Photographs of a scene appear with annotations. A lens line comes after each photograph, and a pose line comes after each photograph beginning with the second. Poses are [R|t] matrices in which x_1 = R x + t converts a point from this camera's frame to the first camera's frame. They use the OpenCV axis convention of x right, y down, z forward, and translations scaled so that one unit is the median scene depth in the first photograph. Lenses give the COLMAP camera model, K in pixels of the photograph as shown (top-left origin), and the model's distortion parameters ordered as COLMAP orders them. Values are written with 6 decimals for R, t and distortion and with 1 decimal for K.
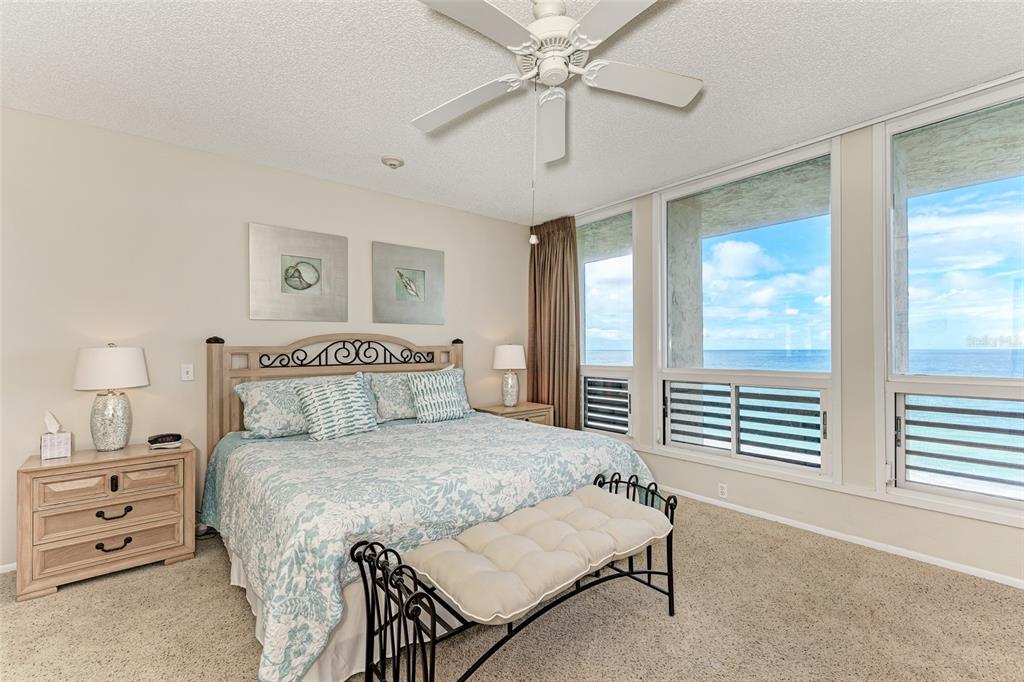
lens RADIAL K [[437.8, 0, 512.0], [0, 437.8, 341.0], [0, 0, 1]] dist [0.071549, -0.000034]
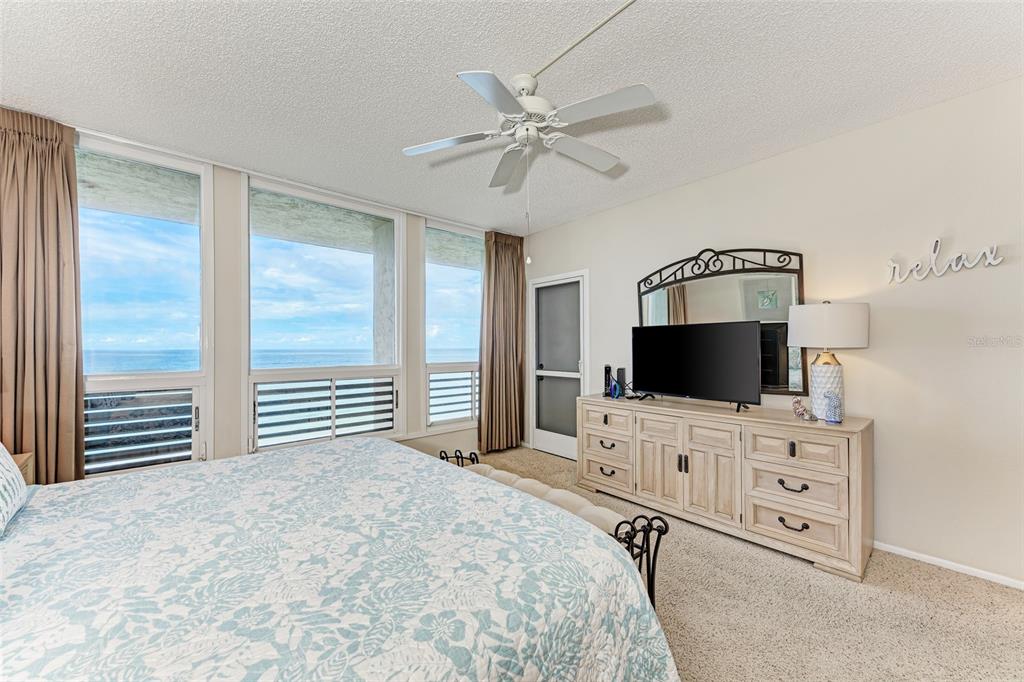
lens RADIAL K [[396.9, 0, 511.2], [0, 396.9, 343.7], [0, 0, 1]] dist [0.000901, 0.000058]
pose [[0.002602, 0.011354, 0.999932, -0.440988], [-0.014708, 0.999828, -0.011315, 0.007435], [-0.999888, -0.014677, 0.002768, 0.434917]]
